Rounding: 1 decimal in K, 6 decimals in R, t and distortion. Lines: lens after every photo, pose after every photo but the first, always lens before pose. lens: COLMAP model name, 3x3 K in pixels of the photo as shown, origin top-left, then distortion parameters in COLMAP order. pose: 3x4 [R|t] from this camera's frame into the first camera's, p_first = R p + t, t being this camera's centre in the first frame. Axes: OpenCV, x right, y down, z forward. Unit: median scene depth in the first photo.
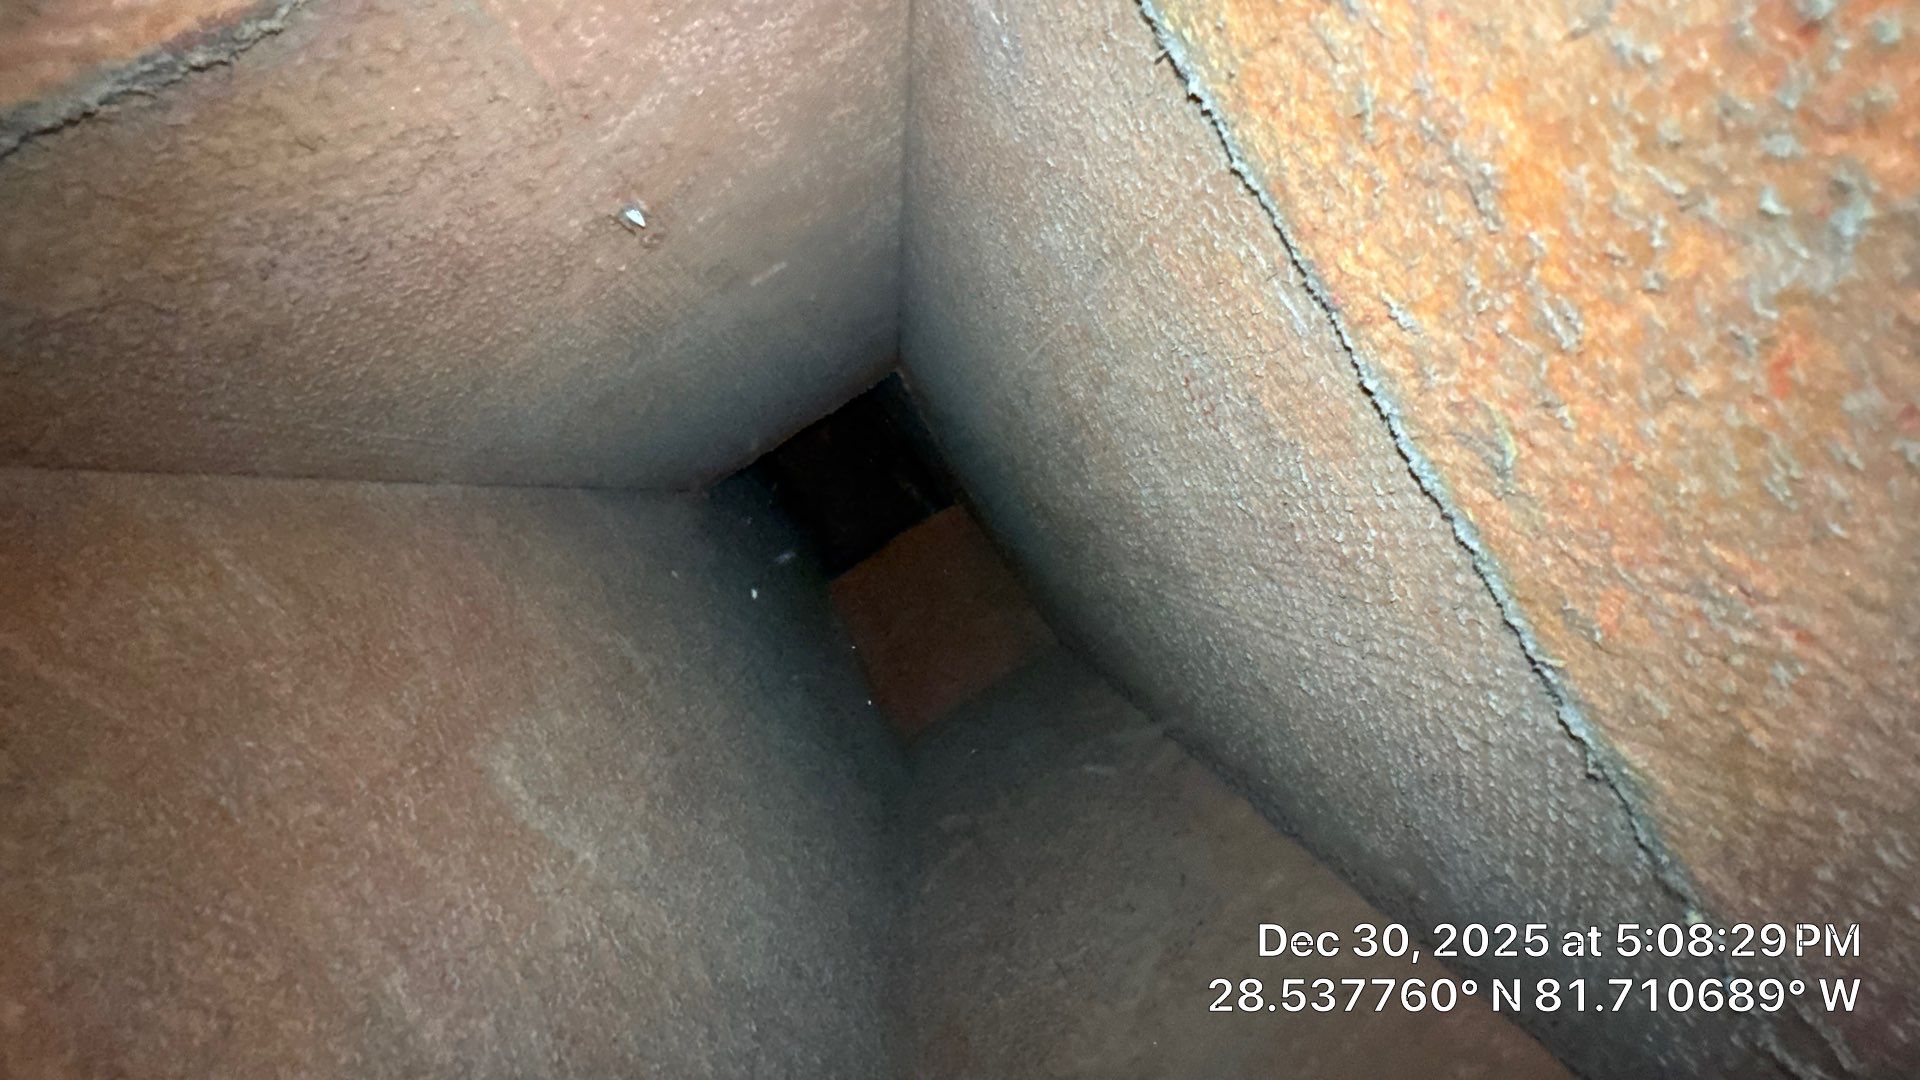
lens RADIAL K [[769.2, 0, 959.6], [0, 769.2, 539.7], [0, 0, 1]] dist [-0.004448, 0.000449]
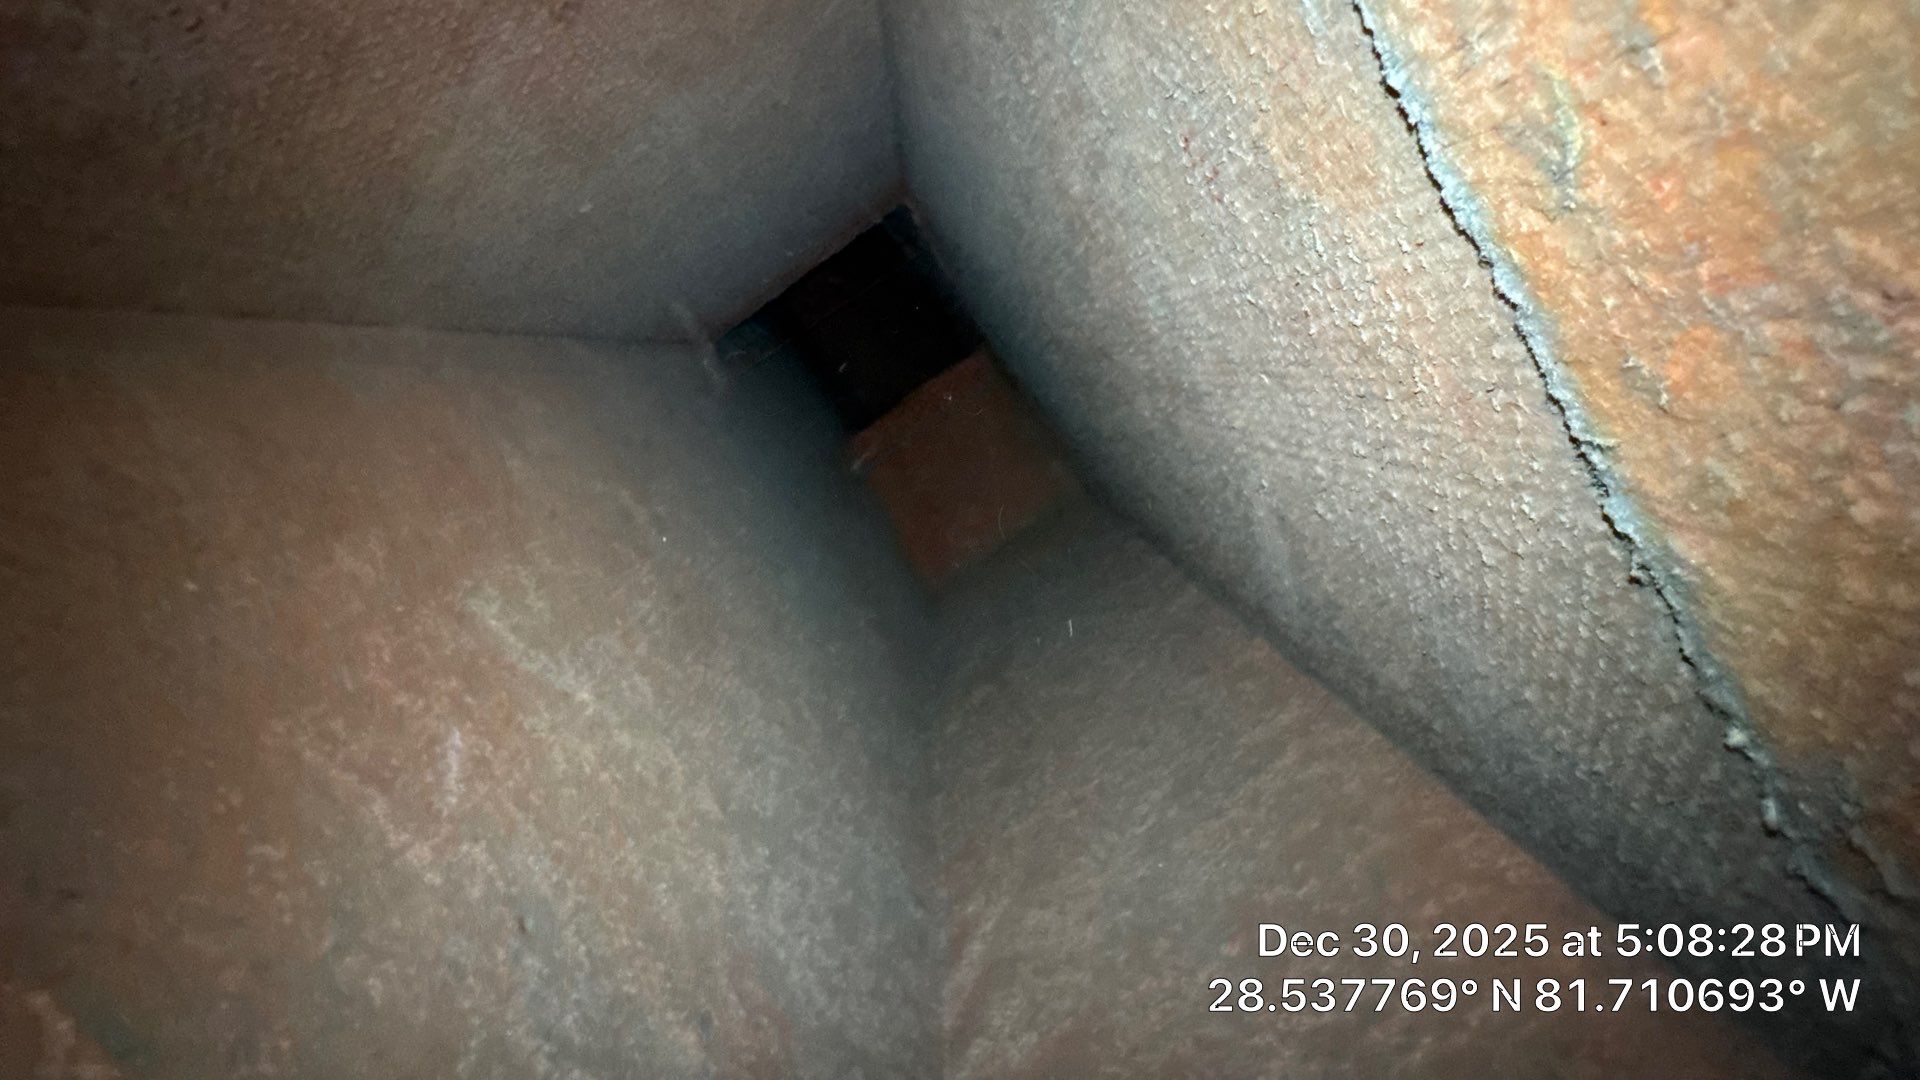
lens RADIAL K [[769.2, 0, 960.0], [0, 769.2, 541.2], [0, 0, 1]] dist [-0.004448, 0.000449]
pose [[0.998385, -0.022999, -0.051941, 0.090150], [0.032033, 0.983065, 0.180436, 0.065145], [0.046912, -0.181808, 0.982214, 0.101507]]
